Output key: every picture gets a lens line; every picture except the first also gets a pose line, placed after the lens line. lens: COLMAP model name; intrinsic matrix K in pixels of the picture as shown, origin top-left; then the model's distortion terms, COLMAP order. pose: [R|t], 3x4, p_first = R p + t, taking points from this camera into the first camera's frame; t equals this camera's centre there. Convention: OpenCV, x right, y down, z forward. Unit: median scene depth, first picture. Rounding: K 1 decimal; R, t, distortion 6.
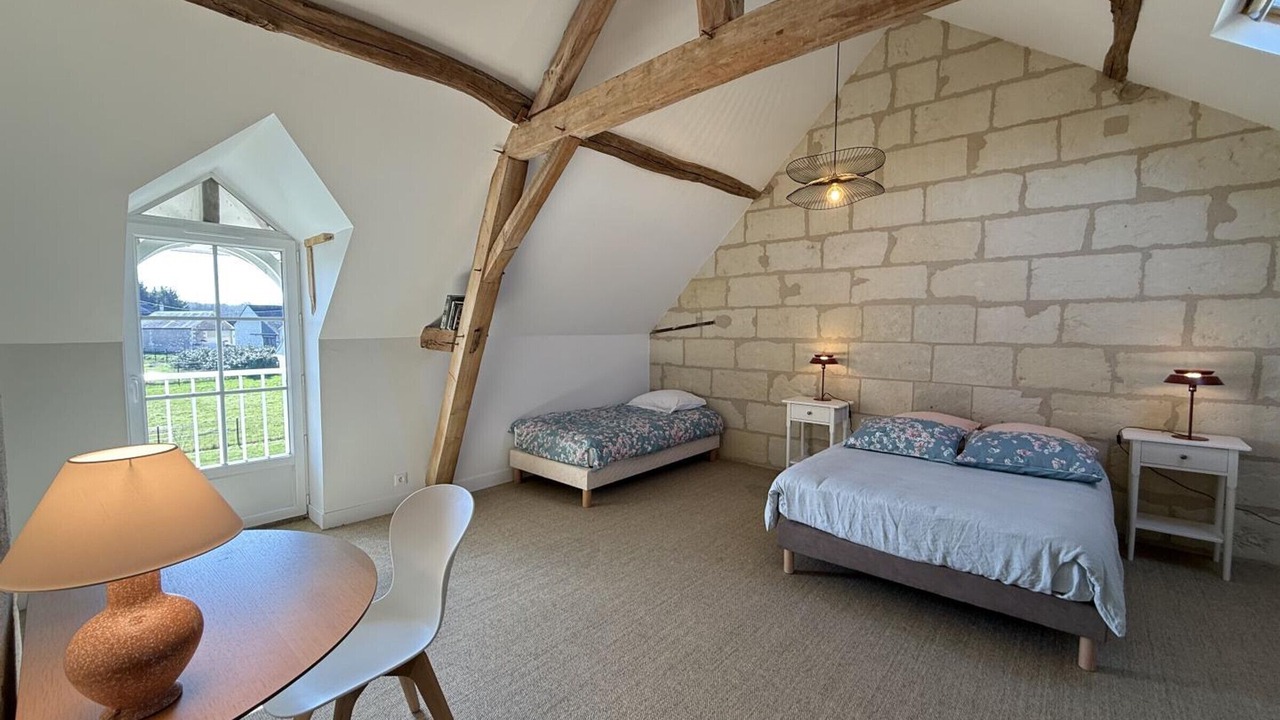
lens RADIAL K [[506.1, 0, 635.7], [0, 506.1, 358.7], [0, 0, 1]] dist [0.000093, -0.000037]
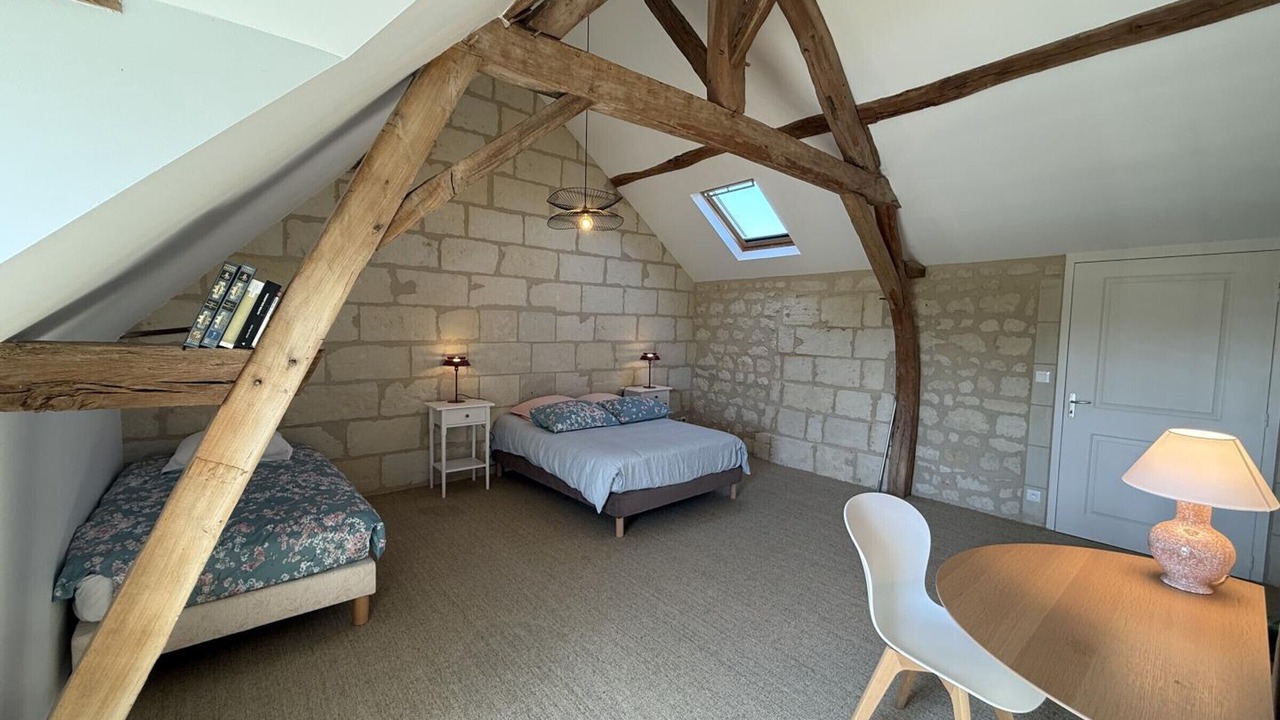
lens RADIAL K [[506.1, 0, 635.7], [0, 506.1, 358.7], [0, 0, 1]] dist [0.000093, -0.000037]
pose [[0.162314, -0.063175, 0.984715, -0.605415], [0.043720, 0.997429, 0.056784, -0.049278], [-0.985770, 0.033835, 0.164659, 0.528223]]
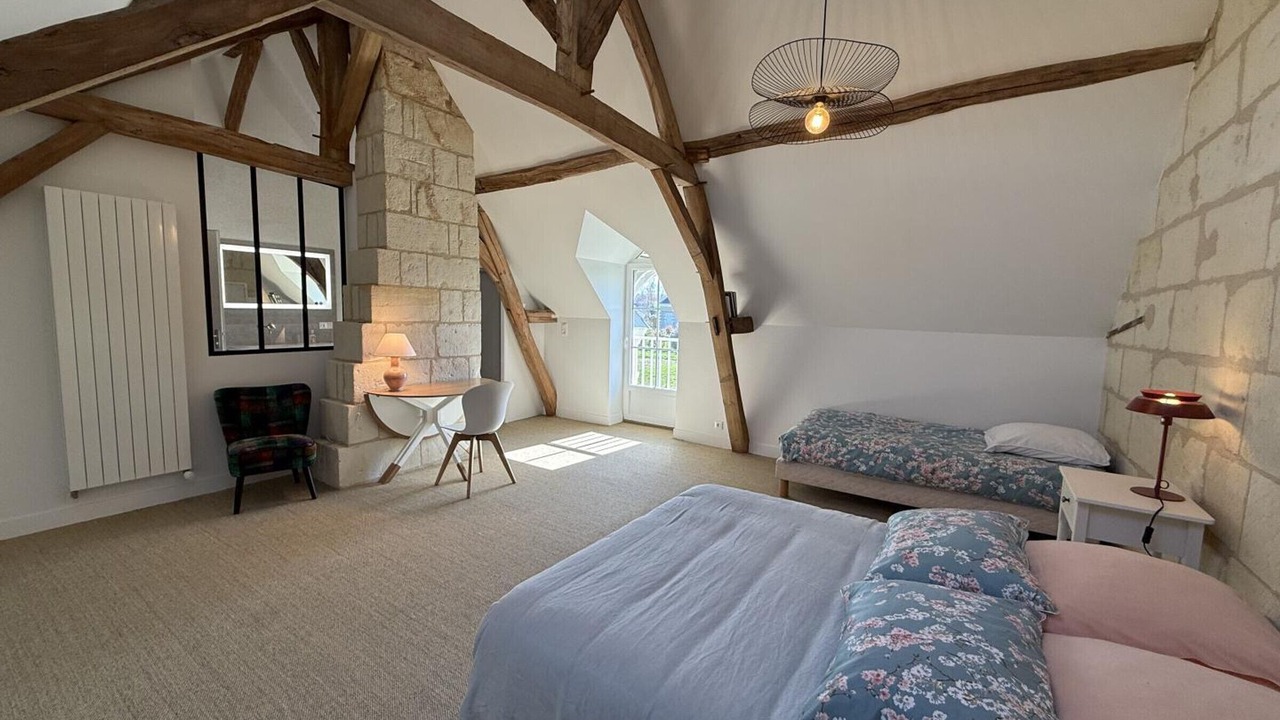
lens RADIAL K [[506.1, 0, 635.7], [0, 506.1, 358.7], [0, 0, 1]] dist [0.000093, -0.000037]
pose [[0.137766, 0.094672, -0.985930, 0.798004], [-0.093096, 0.992252, 0.082271, -0.032492], [0.986080, 0.080452, 0.145512, 0.525594]]
